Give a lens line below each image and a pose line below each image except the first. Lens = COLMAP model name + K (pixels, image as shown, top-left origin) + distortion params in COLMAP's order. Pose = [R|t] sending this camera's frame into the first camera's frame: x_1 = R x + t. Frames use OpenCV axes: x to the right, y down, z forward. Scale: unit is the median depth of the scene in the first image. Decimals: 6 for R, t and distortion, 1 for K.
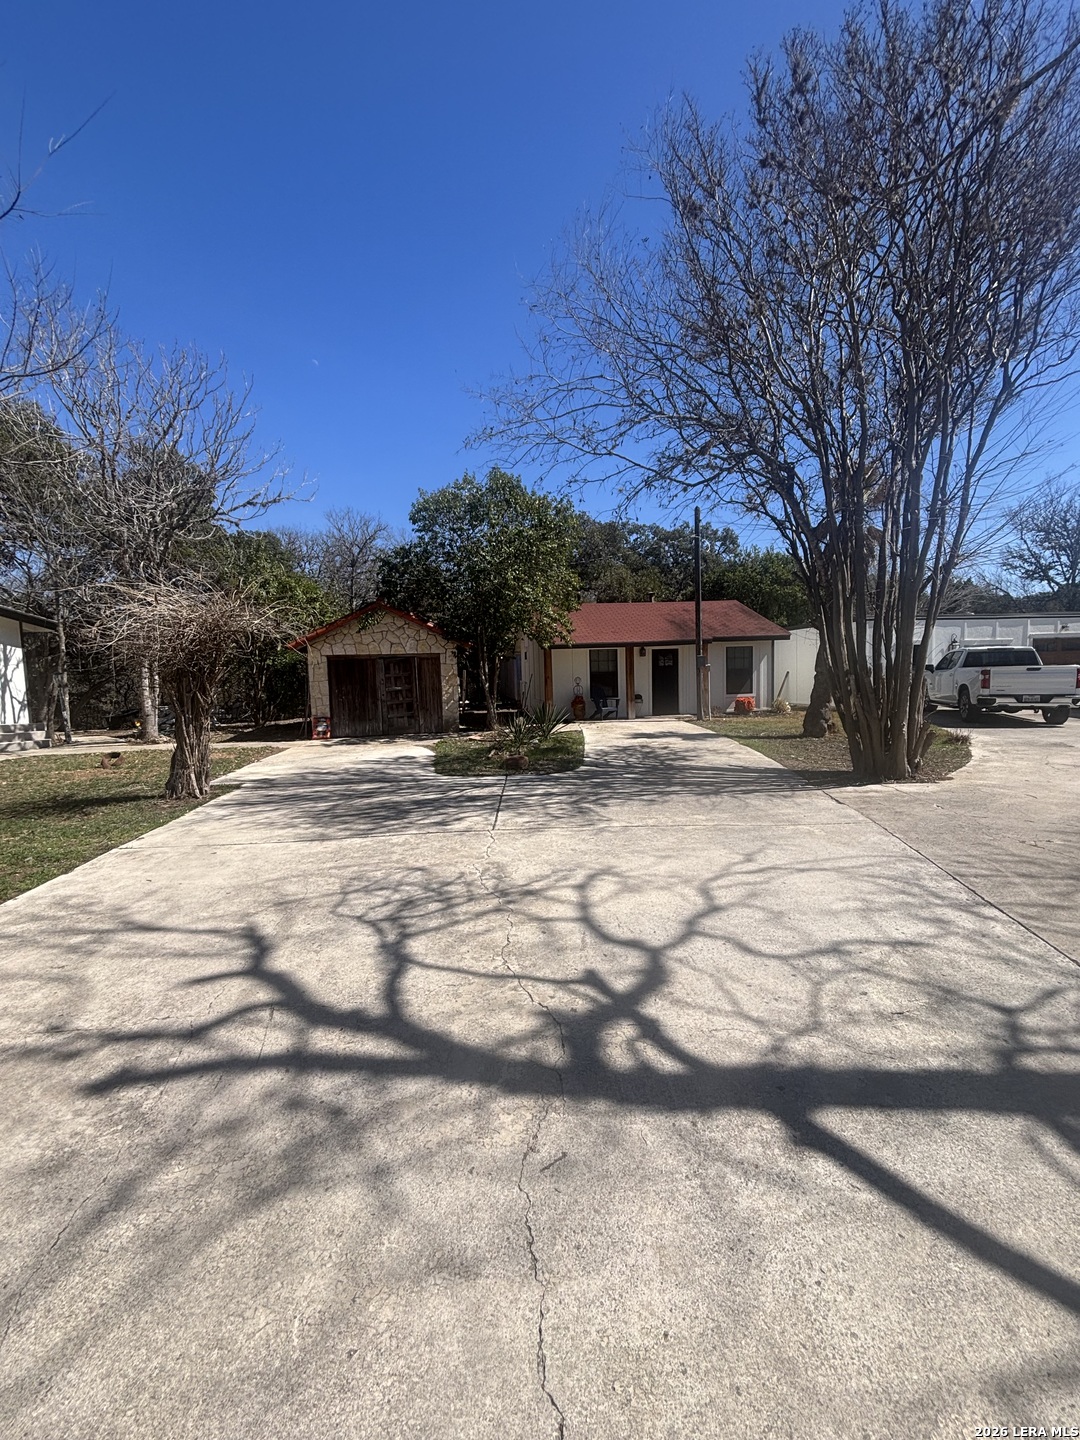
lens RADIAL K [[577.1, 0, 542.9], [0, 577.1, 718.2], [0, 0, 1]] dist [0.002442, -0.000538]
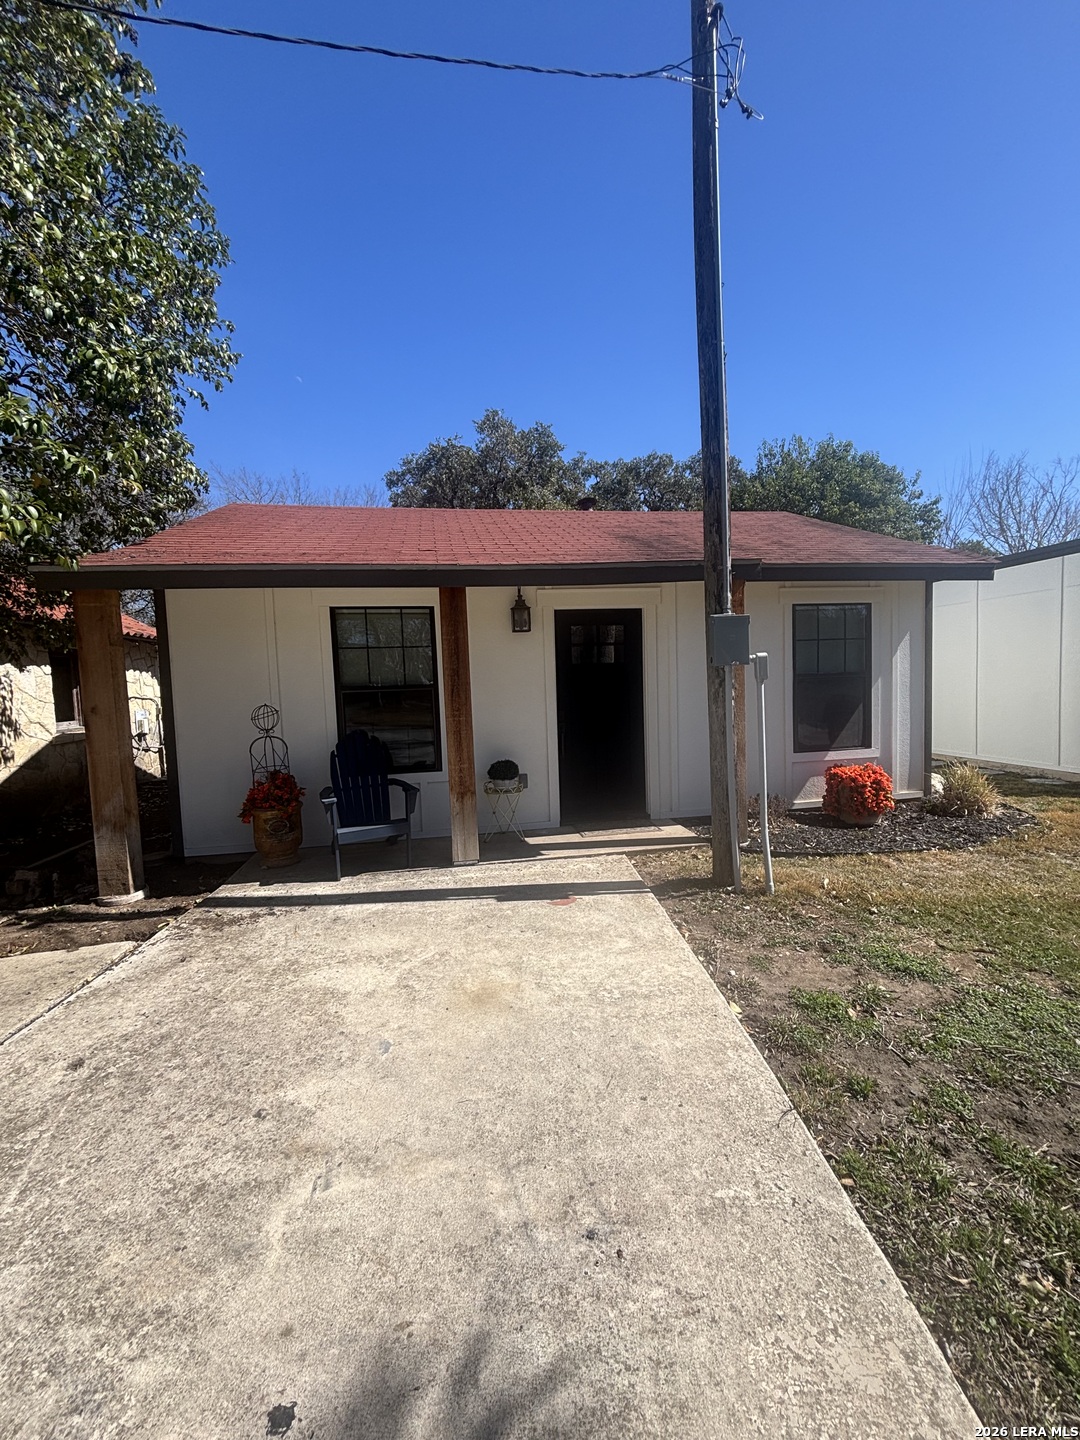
lens RADIAL K [[577.1, 0, 542.9], [0, 577.1, 718.2], [0, 0, 1]] dist [0.002442, -0.000538]
pose [[0.999639, -0.007161, 0.025883, 0.176724], [0.007505, 0.999885, -0.013211, -0.059113], [-0.025785, 0.013400, 0.999578, 0.713241]]
